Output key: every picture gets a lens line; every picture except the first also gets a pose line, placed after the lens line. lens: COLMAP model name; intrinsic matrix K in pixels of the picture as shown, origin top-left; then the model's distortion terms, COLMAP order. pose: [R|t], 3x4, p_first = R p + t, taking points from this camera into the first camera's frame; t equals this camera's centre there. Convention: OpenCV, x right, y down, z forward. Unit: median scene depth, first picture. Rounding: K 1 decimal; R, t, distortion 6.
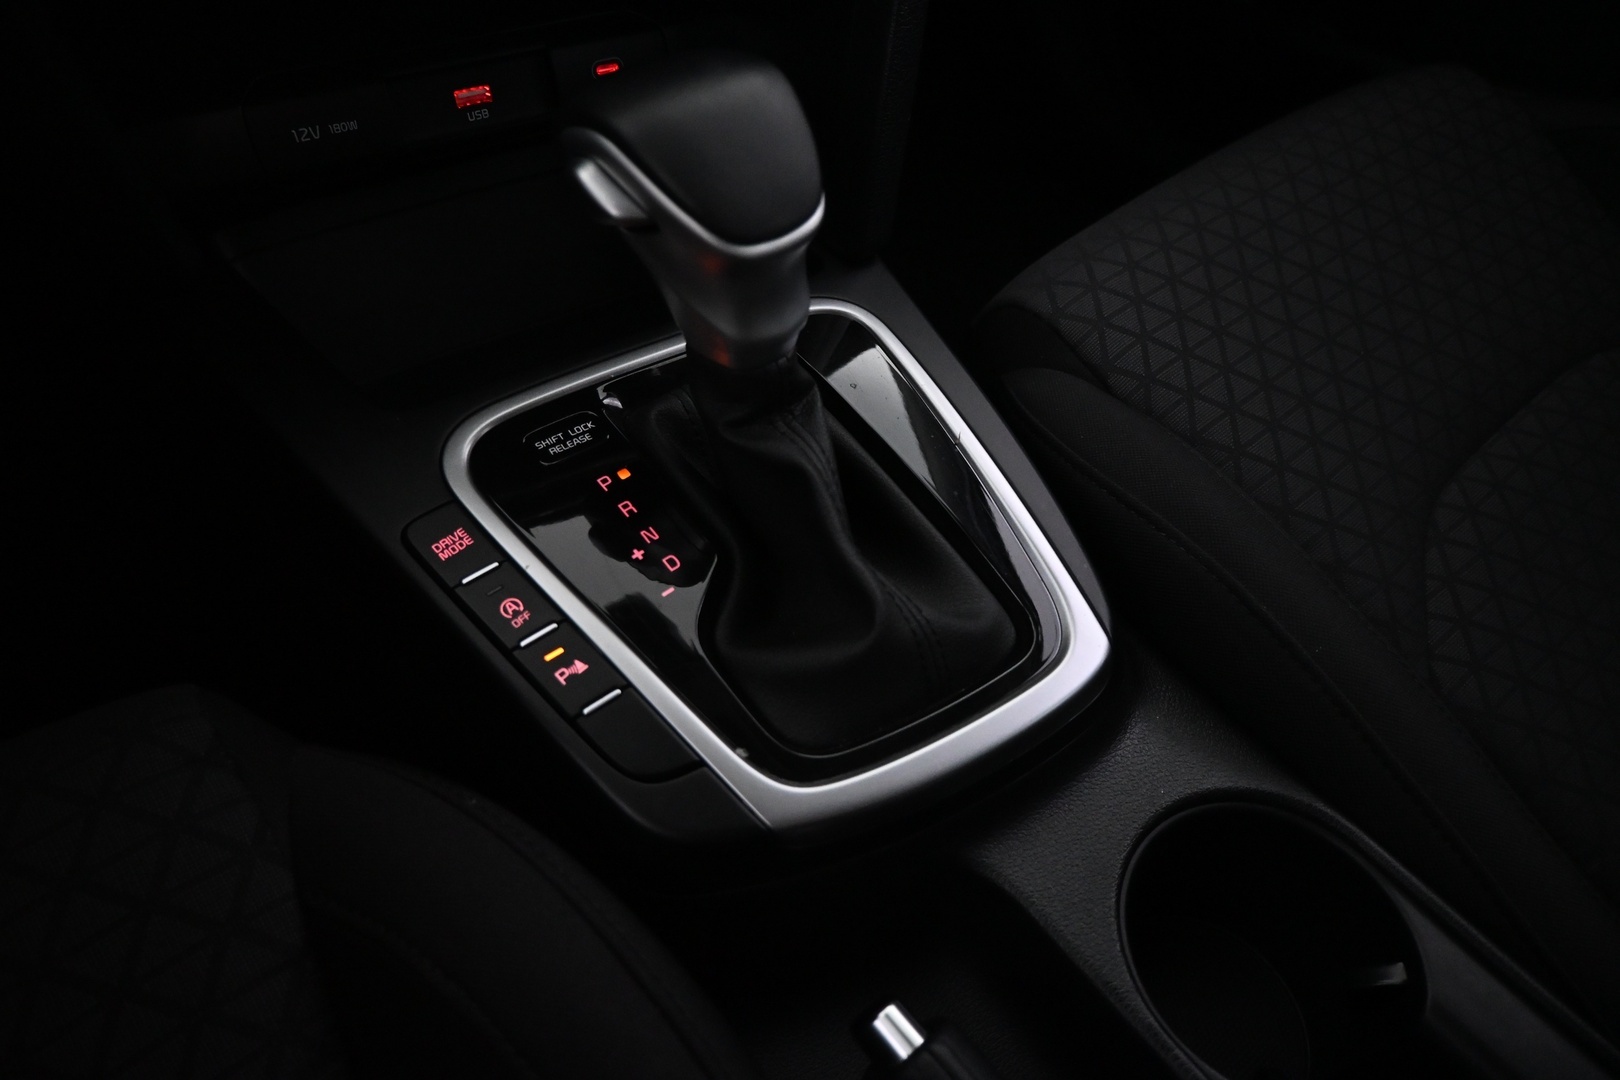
lens RADIAL K [[1104.8, 0, 811.7], [0, 1104.8, 532.2], [0, 0, 1]] dist [-0.004739, 0.003678]
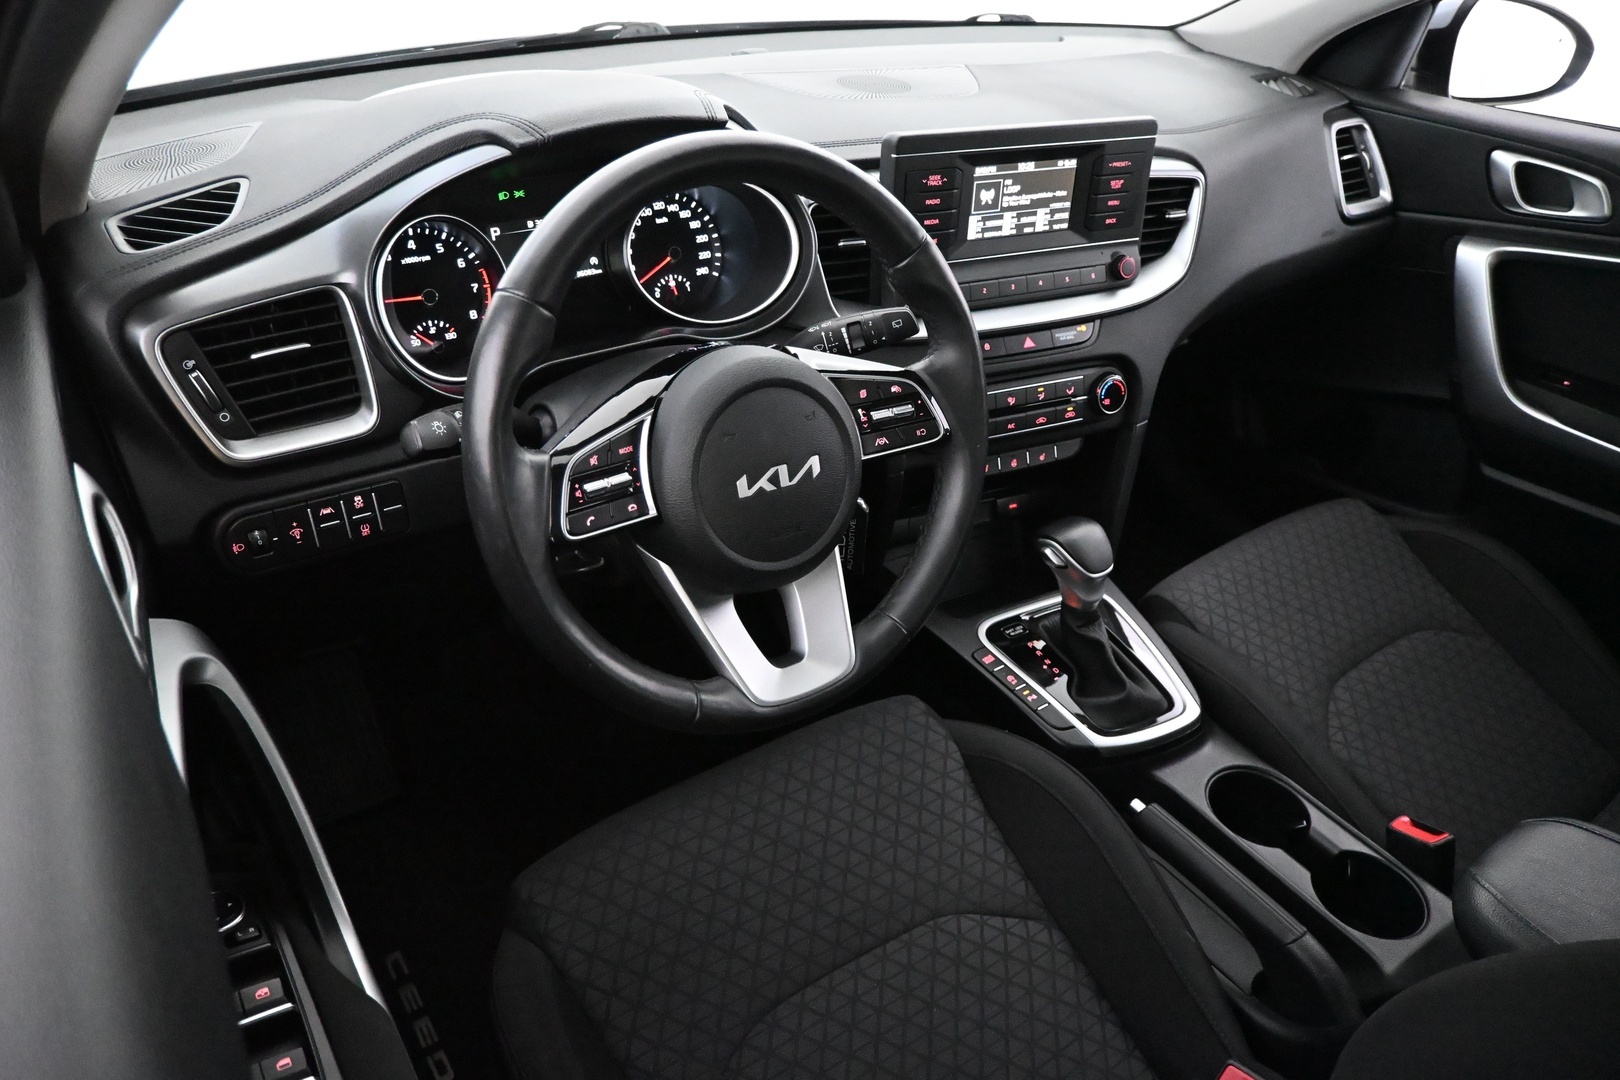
lens RADIAL K [[1104.8, 0, 817.0], [0, 1104.8, 528.7], [0, 0, 1]] dist [-0.004739, 0.003678]
pose [[0.996825, 0.049414, -0.062436, -0.558501], [-0.063926, 0.964146, -0.257557, 0.436536], [0.047470, 0.260730, 0.964244, -1.908852]]
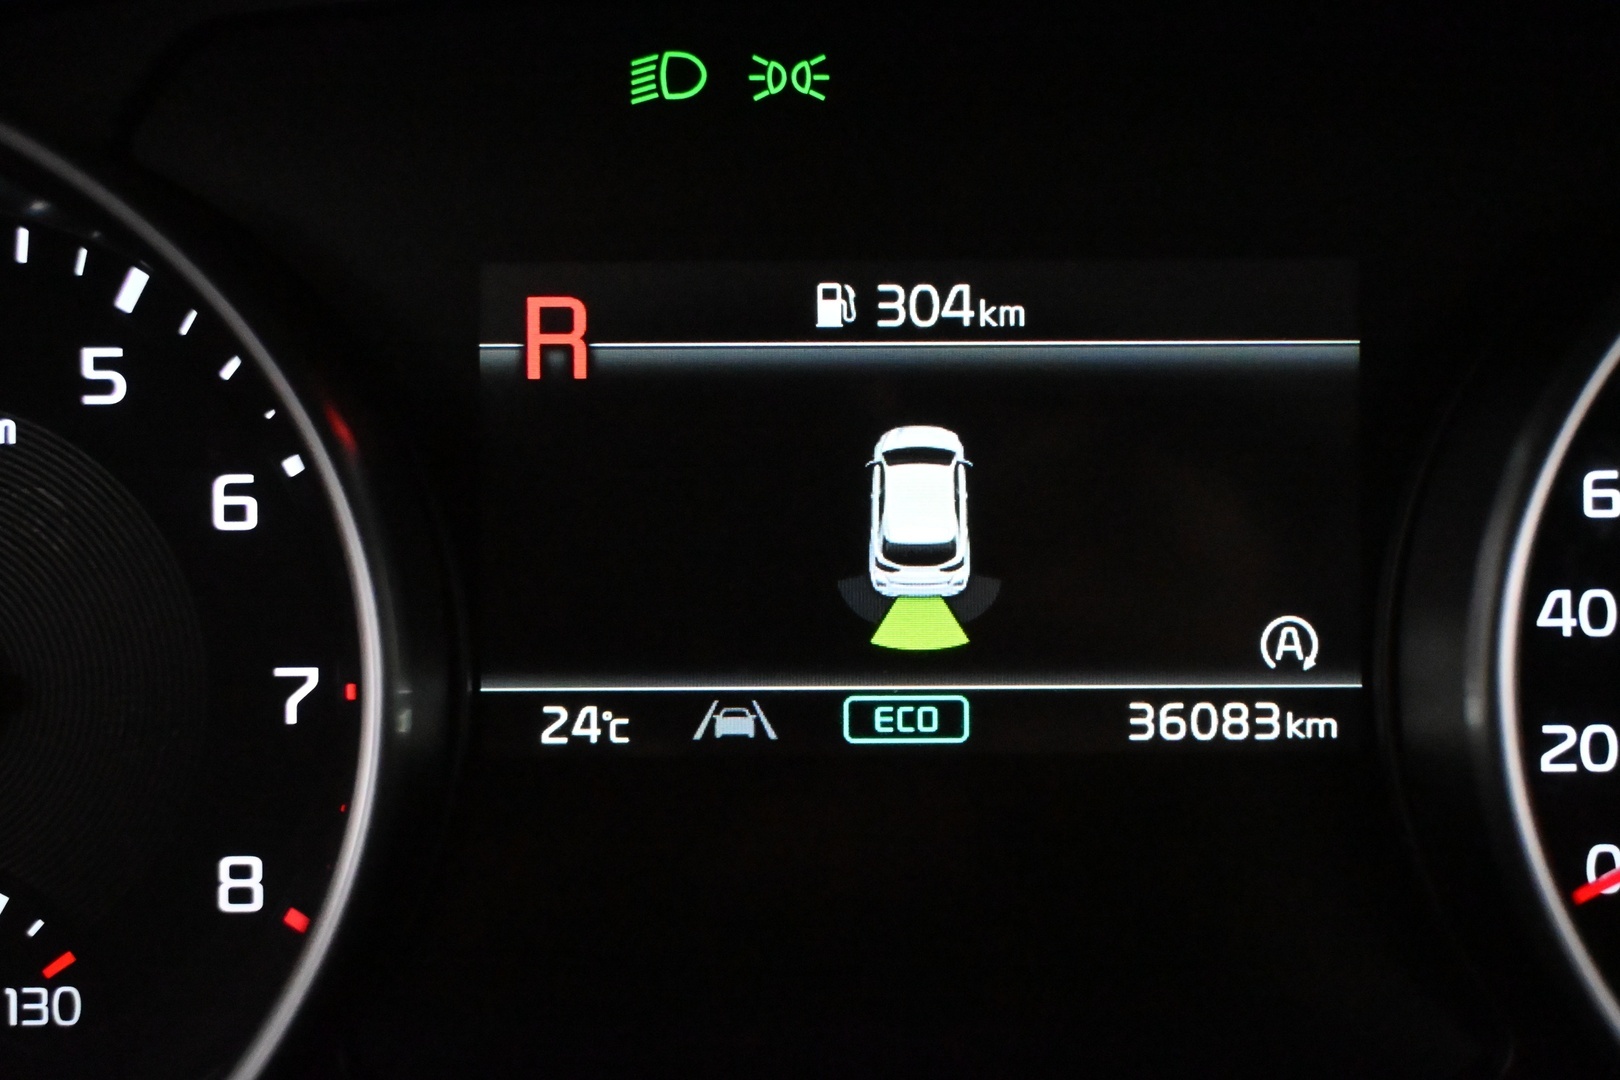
lens RADIAL K [[2653.0, 0, 805.3], [0, 2653.0, 535.6], [0, 0, 1]] dist [0.001800, 0.000000]
pose [[0.762281, 0.149849, -0.629661, -0.873154], [-0.451001, 0.820750, -0.350667, -0.444518], [0.464247, 0.551284, 0.693224, -0.310146]]
